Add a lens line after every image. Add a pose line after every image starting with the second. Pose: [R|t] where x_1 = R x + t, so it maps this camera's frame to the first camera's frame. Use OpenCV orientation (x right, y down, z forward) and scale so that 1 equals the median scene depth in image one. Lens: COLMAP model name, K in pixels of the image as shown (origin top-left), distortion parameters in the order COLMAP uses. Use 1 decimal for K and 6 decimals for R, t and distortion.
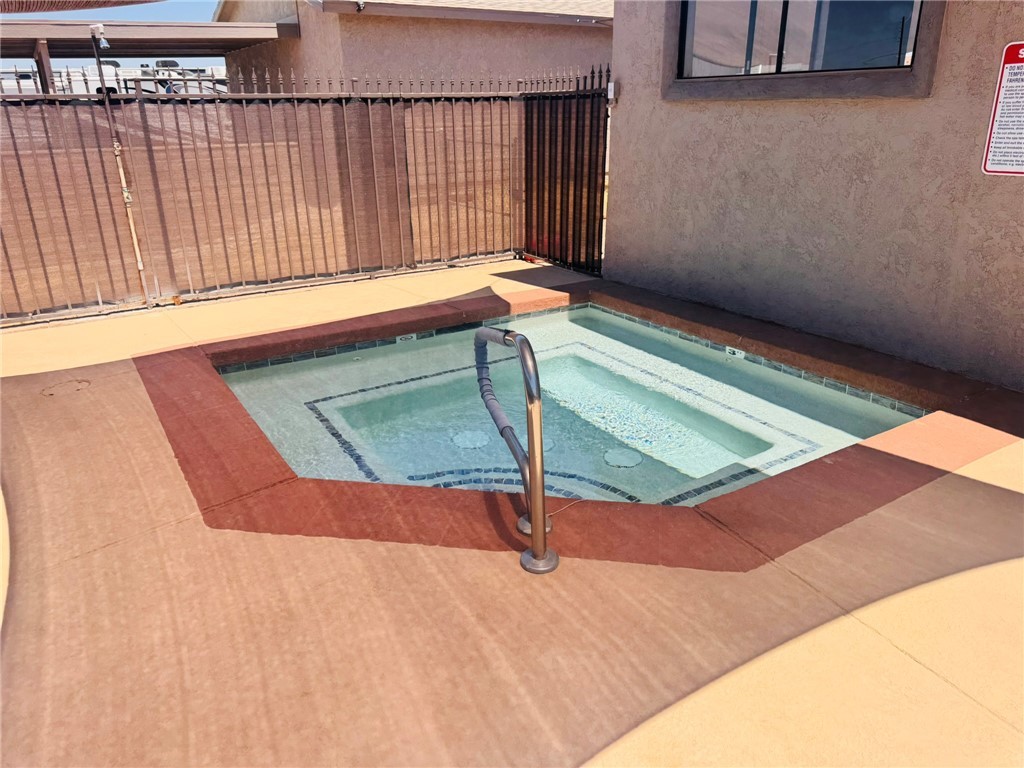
lens RADIAL K [[711.1, 0, 512.0], [0, 711.1, 384.0], [0, 0, 1]] dist [0.107898, -0.195024]
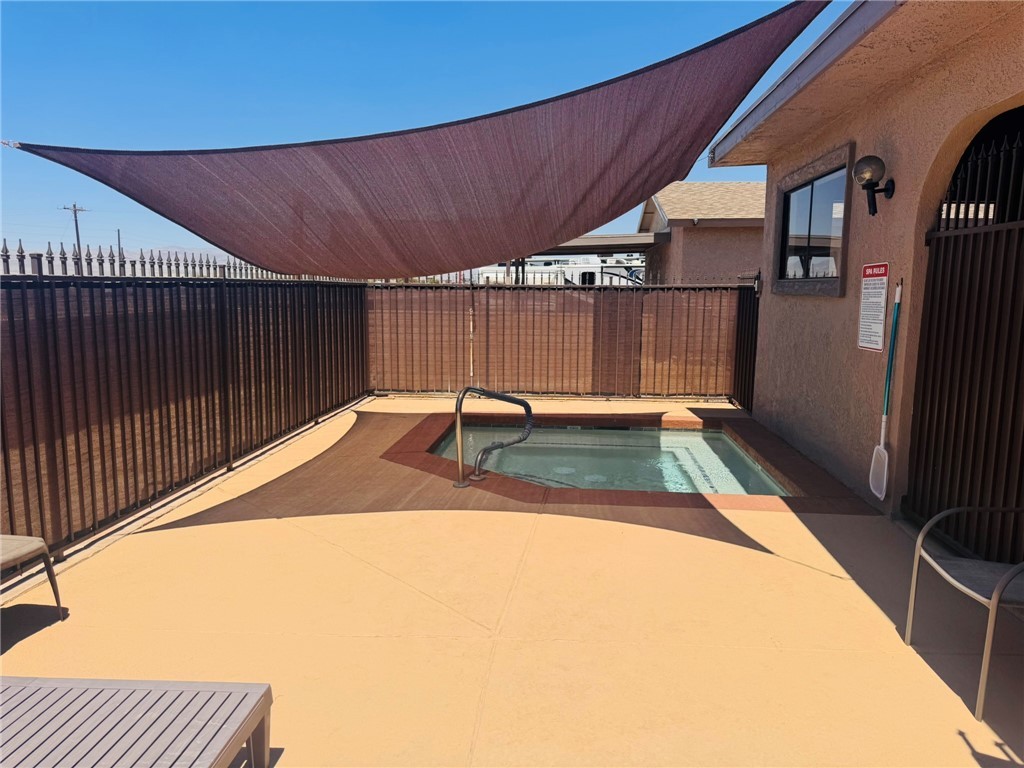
lens RADIAL K [[711.1, 0, 512.0], [0, 711.1, 384.0], [0, 0, 1]] dist [0.107898, -0.195024]
pose [[0.798859, 0.097606, -0.593547, 0.538592], [-0.230781, 0.960968, -0.152583, 0.093440], [0.555486, 0.258871, 0.790203, -0.295465]]
